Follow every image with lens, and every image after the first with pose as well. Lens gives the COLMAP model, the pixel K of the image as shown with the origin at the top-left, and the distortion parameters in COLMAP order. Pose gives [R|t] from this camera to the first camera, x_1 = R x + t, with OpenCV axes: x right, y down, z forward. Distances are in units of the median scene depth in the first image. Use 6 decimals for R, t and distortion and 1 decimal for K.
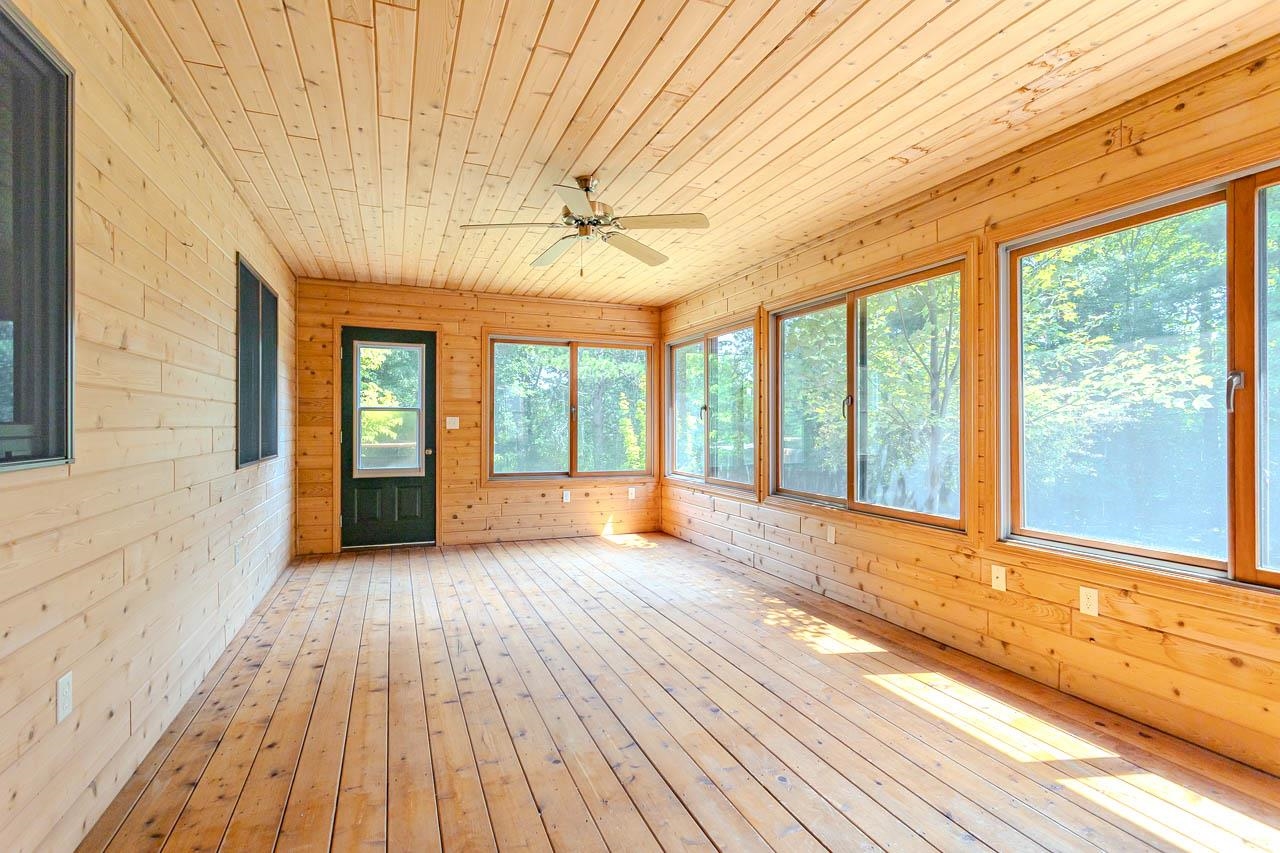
lens RADIAL K [[604.9, 0, 636.4], [0, 604.9, 423.9], [0, 0, 1]] dist [-0.001656, 0.001686]
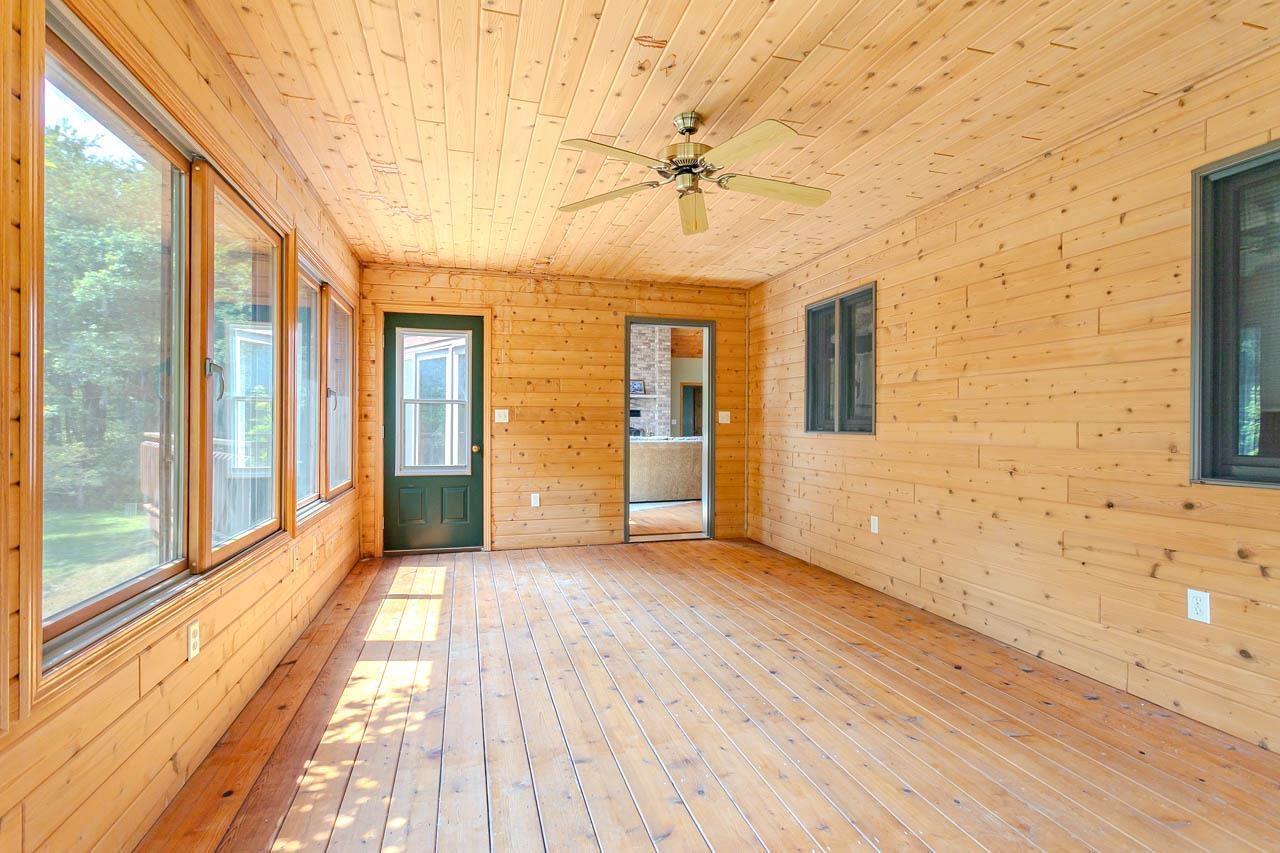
lens RADIAL K [[595.9, 0, 637.2], [0, 595.9, 423.0], [0, 0, 1]] dist [0.002085, -0.000426]
pose [[-0.994346, -0.004742, 0.106081, -0.102266], [-0.004792, 0.999988, -0.000218, 0.009967], [-0.106079, -0.000725, -0.994357, 1.855581]]
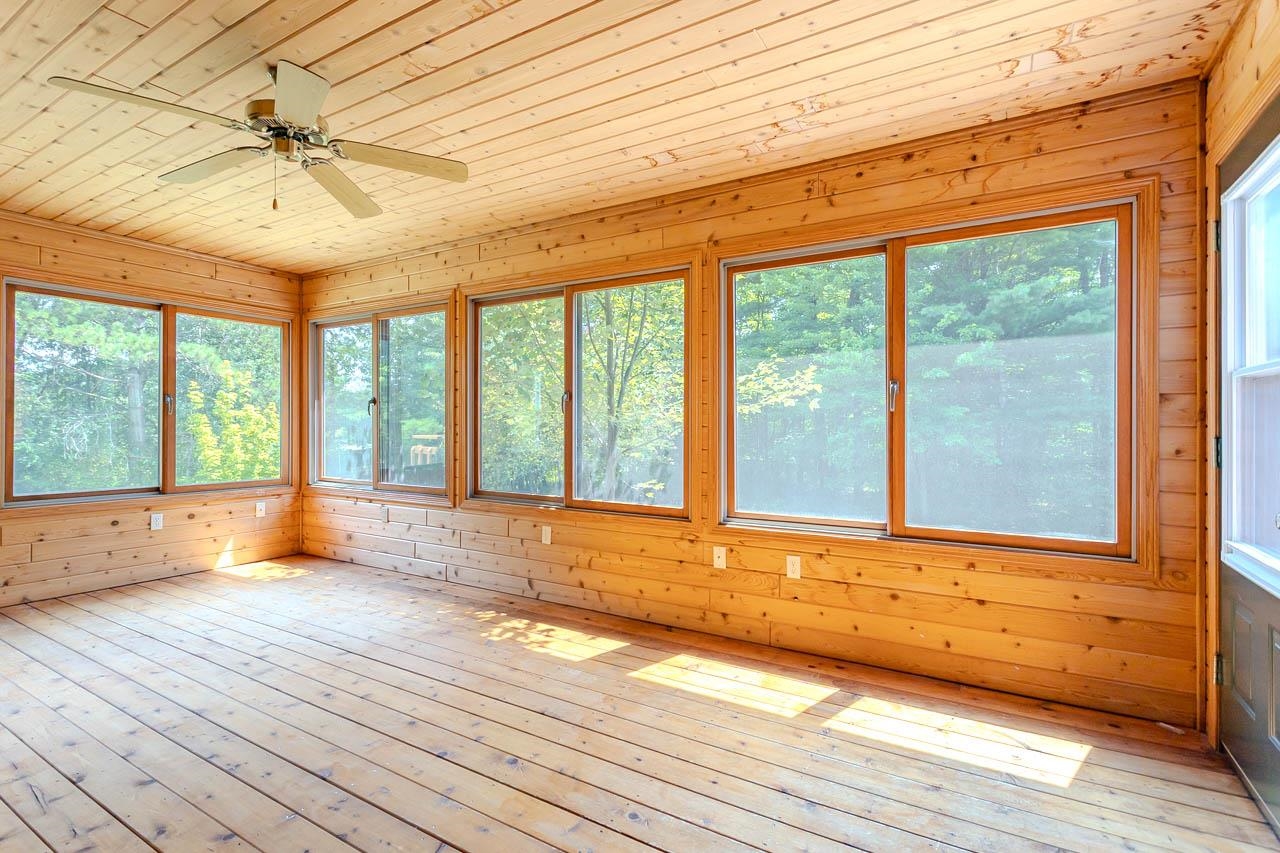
lens RADIAL K [[604.9, 0, 636.4], [0, 604.9, 423.9], [0, 0, 1]] dist [-0.001656, 0.001686]
pose [[0.796665, 0.001482, 0.604419, -0.188396], [-0.002657, 0.999996, 0.001050, 0.006116], [-0.604415, -0.002442, 0.796666, 0.186659]]
